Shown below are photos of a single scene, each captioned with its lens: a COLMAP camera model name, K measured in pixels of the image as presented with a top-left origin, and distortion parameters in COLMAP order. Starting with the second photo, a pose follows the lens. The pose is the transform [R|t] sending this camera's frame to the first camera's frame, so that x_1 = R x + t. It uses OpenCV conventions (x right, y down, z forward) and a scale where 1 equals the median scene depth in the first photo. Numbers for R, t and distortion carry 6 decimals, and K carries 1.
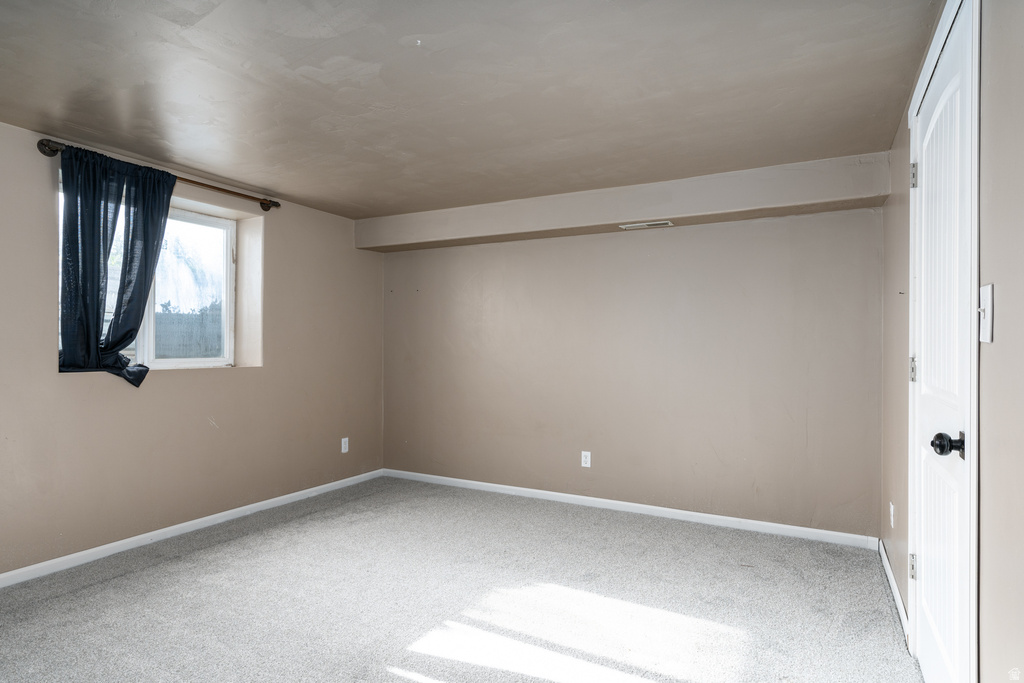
lens RADIAL K [[570.3, 0, 515.2], [0, 570.3, 345.1], [0, 0, 1]] dist [0.000658, 0.000239]
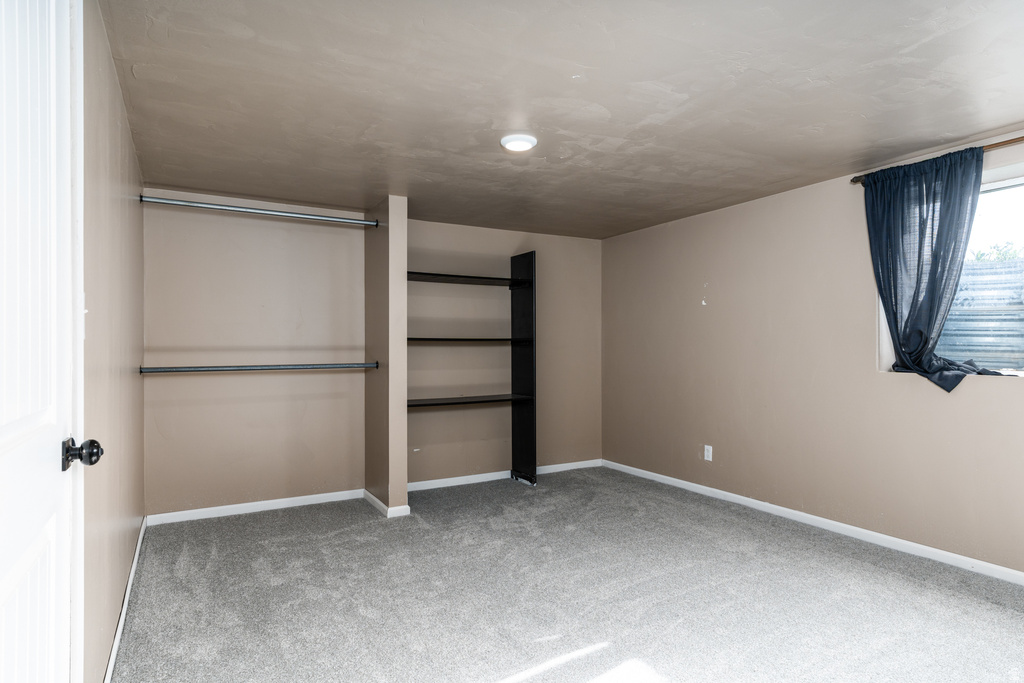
lens RADIAL K [[570.3, 0, 515.2], [0, 570.3, 345.1], [0, 0, 1]] dist [0.000658, 0.000239]
pose [[-0.524499, -0.003199, -0.851405, 0.514937], [0.003295, 0.999978, -0.005786, -0.000948], [0.851404, -0.005840, -0.524477, 0.906373]]
